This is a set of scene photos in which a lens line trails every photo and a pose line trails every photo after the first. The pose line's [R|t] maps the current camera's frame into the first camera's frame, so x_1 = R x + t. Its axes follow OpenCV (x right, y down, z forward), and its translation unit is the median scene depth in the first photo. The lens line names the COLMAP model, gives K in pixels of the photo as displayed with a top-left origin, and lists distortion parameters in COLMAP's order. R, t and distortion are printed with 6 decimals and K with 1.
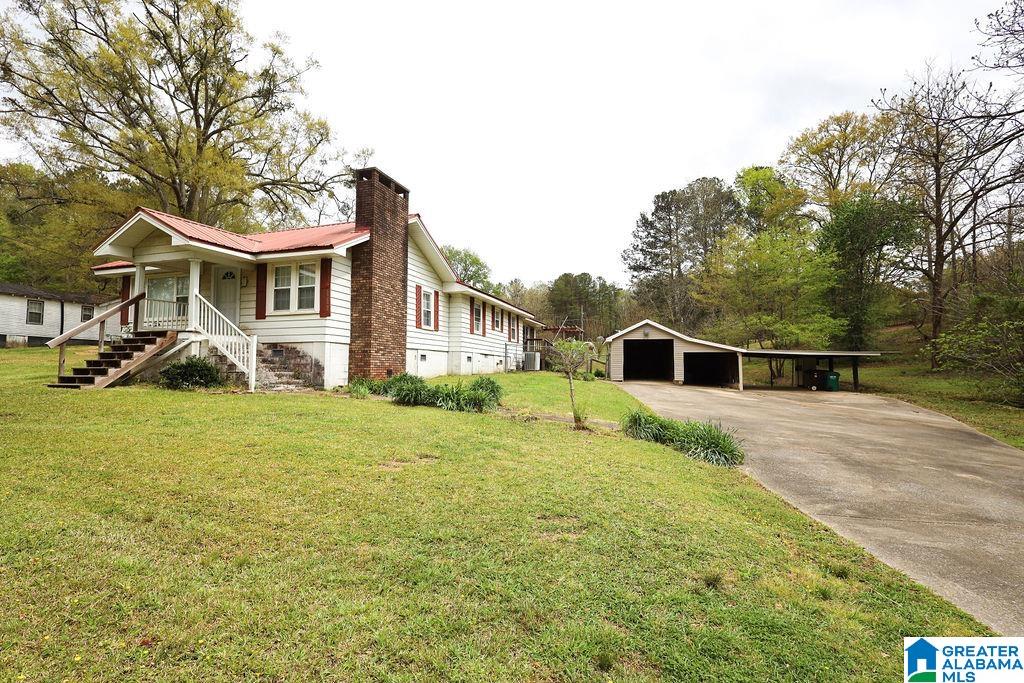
lens RADIAL K [[476.5, 0, 512.0], [0, 476.5, 341.5], [0, 0, 1]] dist [0.000571, -0.000176]
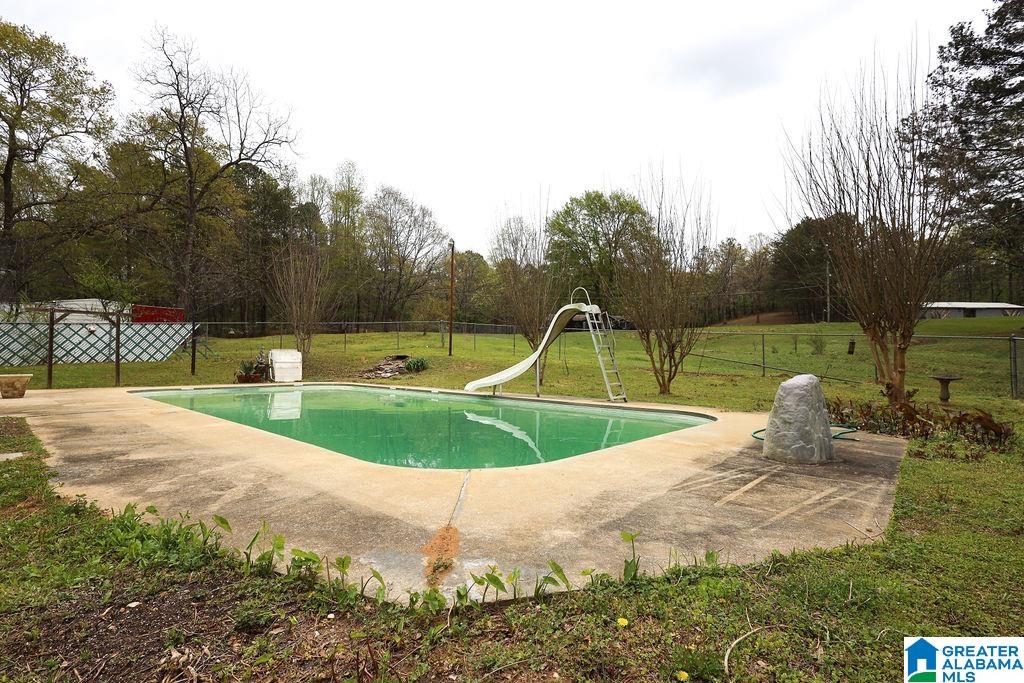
lens RADIAL K [[476.5, 0, 512.0], [0, 476.5, 341.5], [0, 0, 1]] dist [0.000571, -0.000176]
pose [[0.873089, -0.004719, -0.487537, 0.745200], [0.015303, 0.999726, 0.017730, 0.038806], [0.487320, -0.022940, 0.872922, 2.385732]]
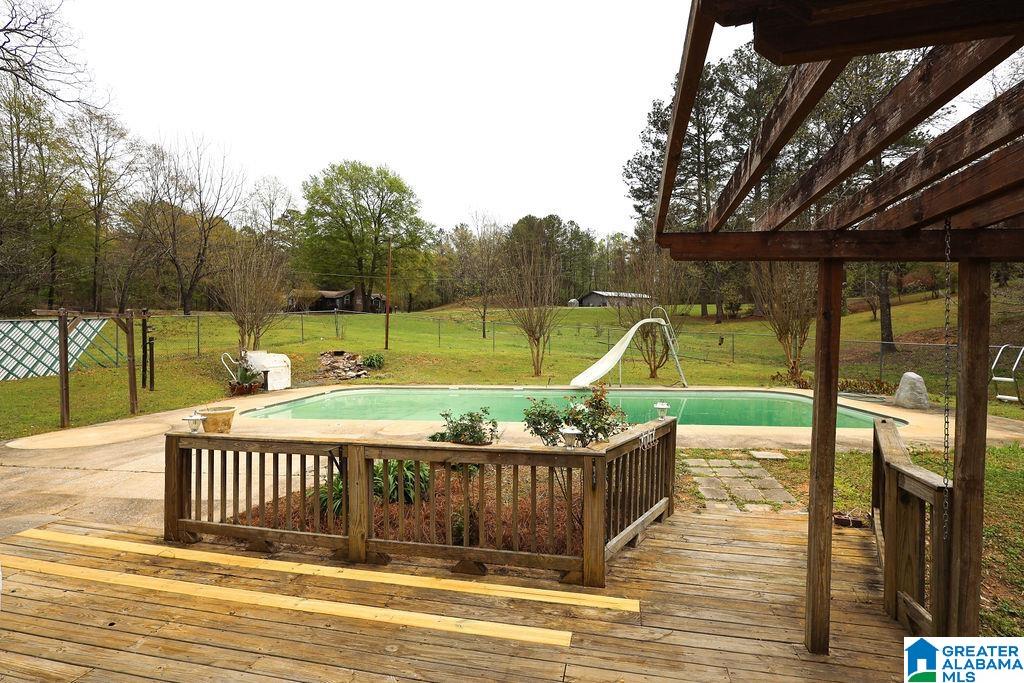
lens RADIAL K [[486.9, 0, 512.0], [0, 486.9, 341.5], [0, 0, 1]] dist [0.001128, 0.000124]
pose [[0.995419, -0.005202, 0.095468, 0.130025], [-0.002164, 0.997037, 0.076899, -0.028013], [-0.095585, -0.076753, 0.992458, 2.100909]]
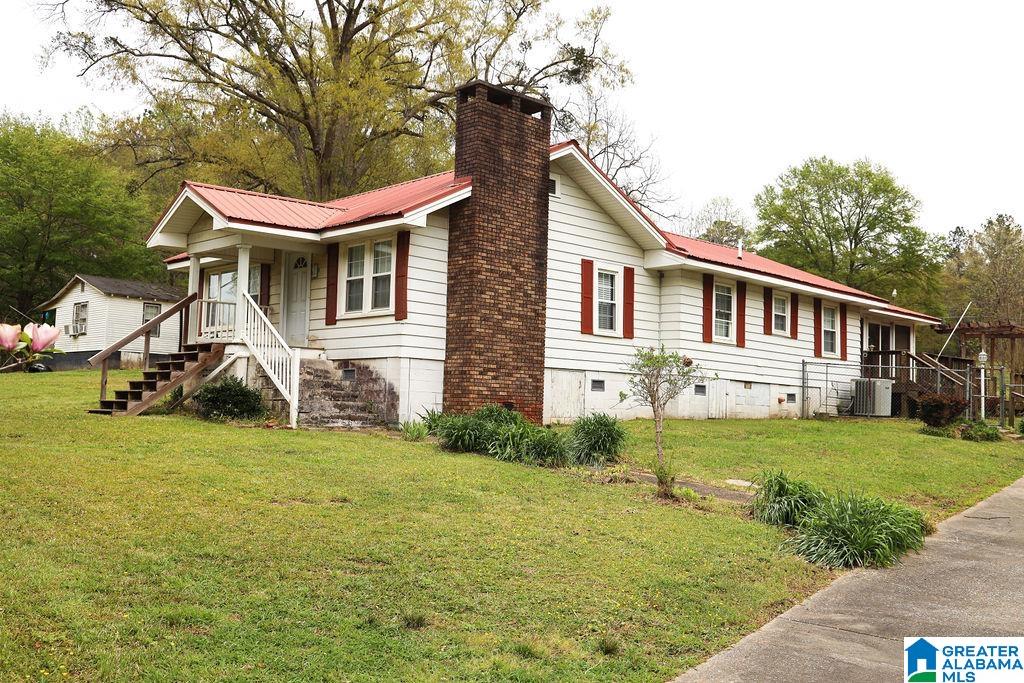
lens RADIAL K [[983.9, 0, 512.0], [0, 983.9, 341.5], [0, 0, 1]] dist [0.009262, 0.023598]
pose [[0.884927, -0.012015, -0.465574, 0.349434], [0.003325, 0.999805, -0.019483, 0.005462], [0.465717, 0.015693, 0.884795, -0.126546]]
